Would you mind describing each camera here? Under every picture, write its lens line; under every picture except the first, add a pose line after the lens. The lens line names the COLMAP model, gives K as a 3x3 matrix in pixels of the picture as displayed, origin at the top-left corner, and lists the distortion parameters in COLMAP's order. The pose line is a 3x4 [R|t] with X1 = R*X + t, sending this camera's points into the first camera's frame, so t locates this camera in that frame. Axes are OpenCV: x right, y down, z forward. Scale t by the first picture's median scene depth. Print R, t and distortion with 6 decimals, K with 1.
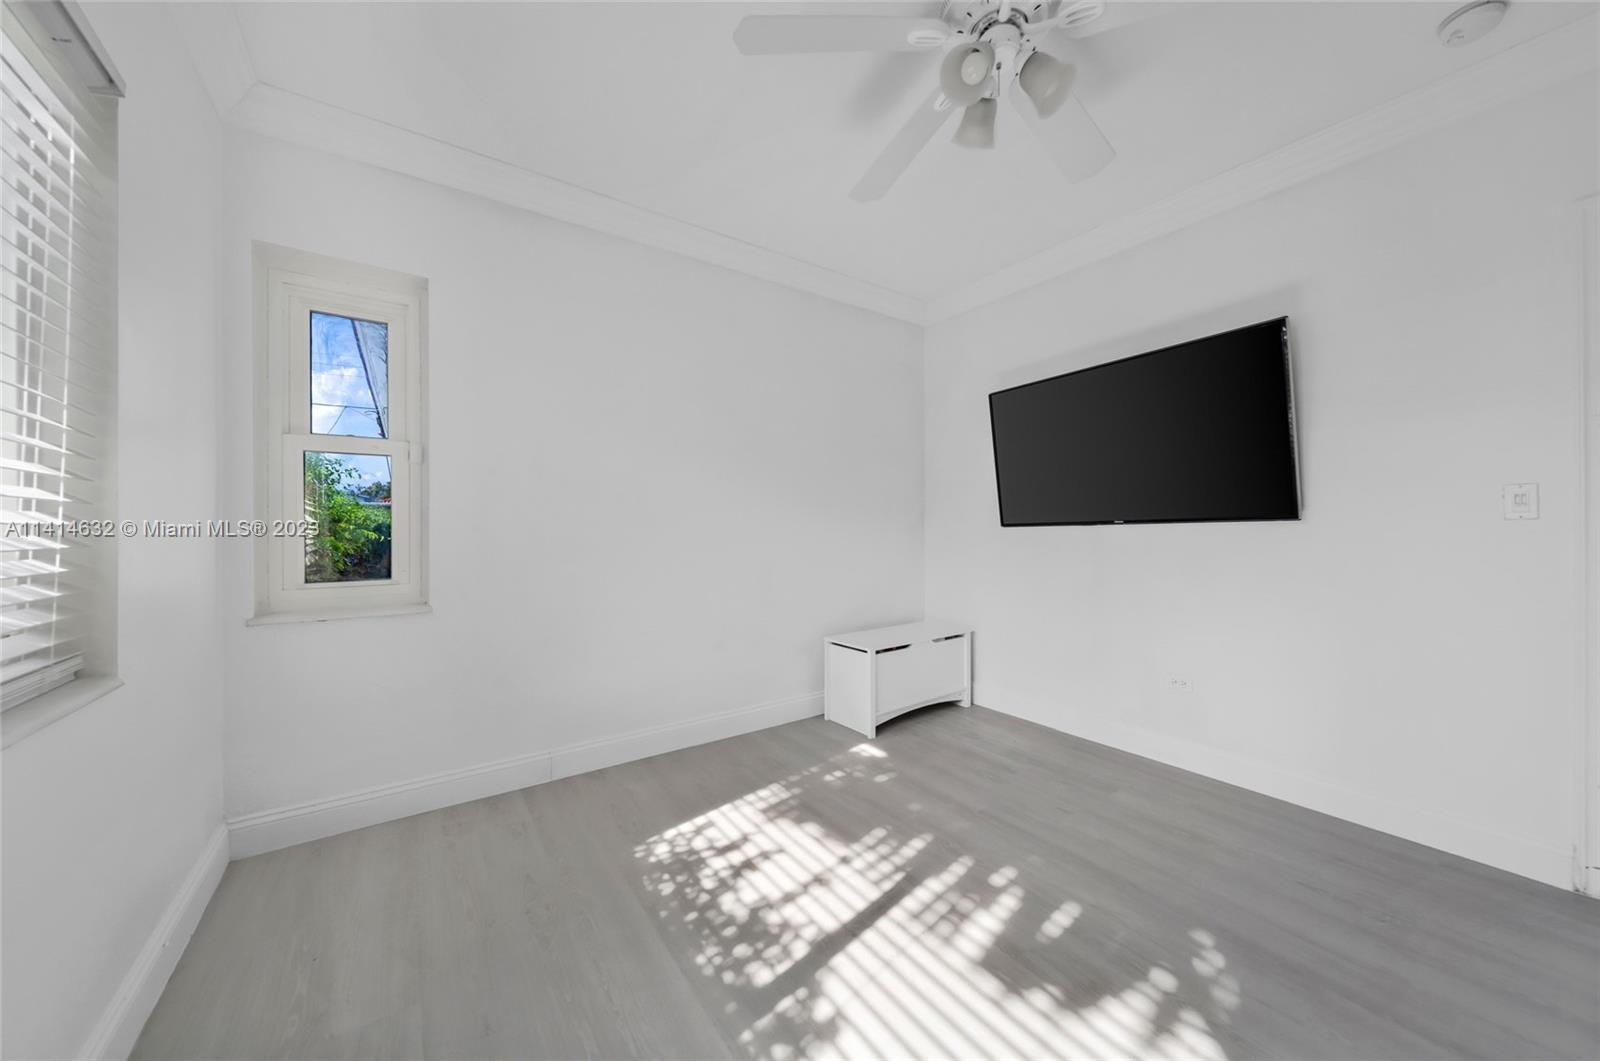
lens RADIAL K [[553.0, 0, 816.3], [0, 553.0, 546.9], [0, 0, 1]] dist [0.007307, -0.000041]
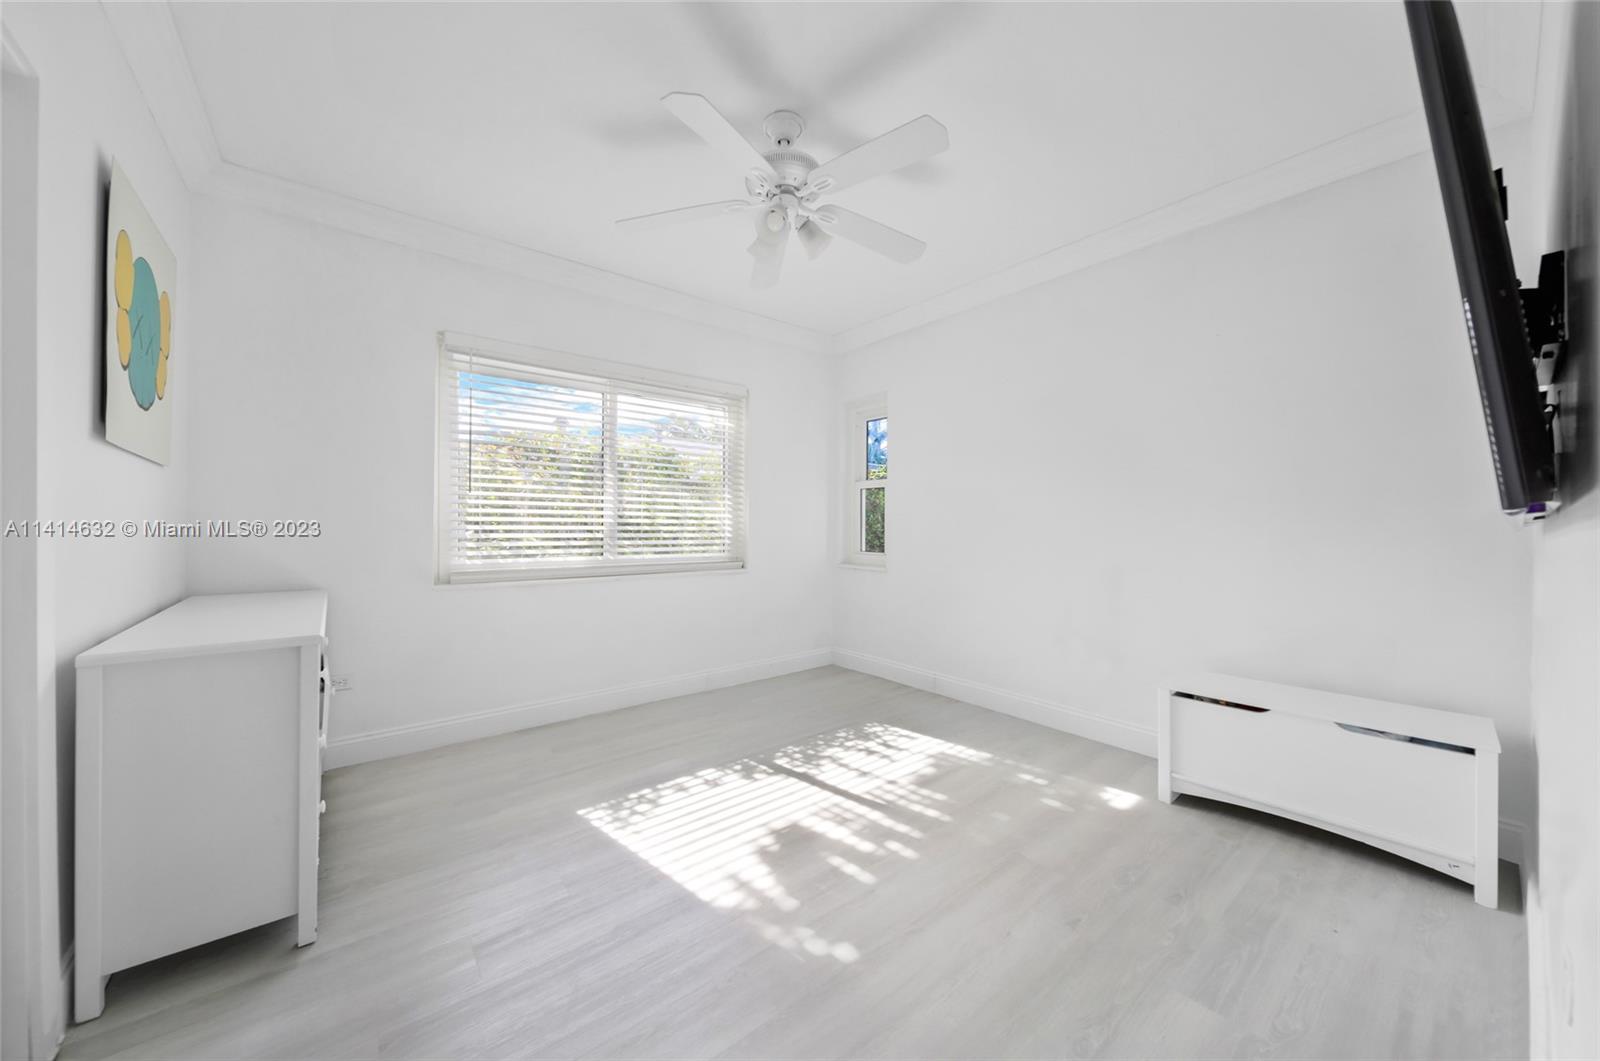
lens RADIAL K [[562.7, 0, 802.0], [0, 562.7, 532.9], [0, 0, 1]] dist [0.001115, 0.000048]
pose [[0.065755, 0.017537, -0.997682, 1.450182], [-0.045871, 0.998842, 0.014534, -0.032762], [0.996781, 0.044809, 0.066483, 0.726162]]
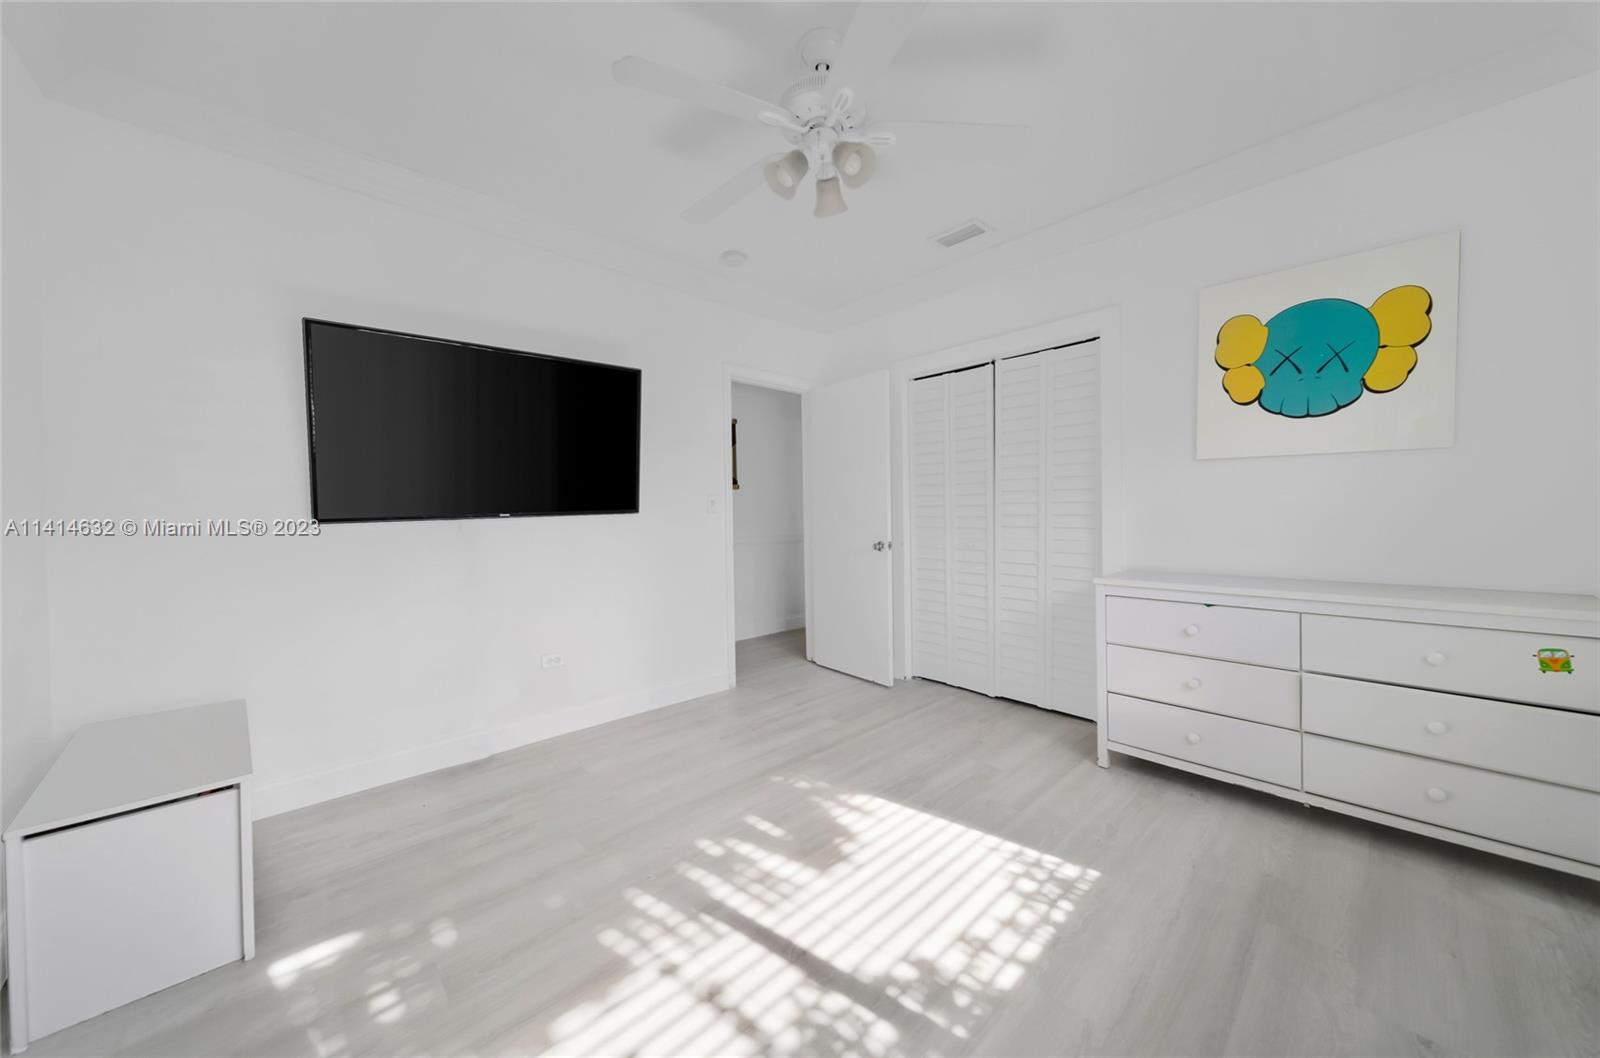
lens RADIAL K [[556.4, 0, 788.3], [0, 556.4, 526.9], [0, 0, 1]] dist [0.001565, 0.000010]
pose [[-0.104479, -0.022095, 0.994282, -0.741513], [0.054464, 0.998126, 0.027903, -0.038888], [-0.993035, 0.057068, -0.103080, 0.951340]]
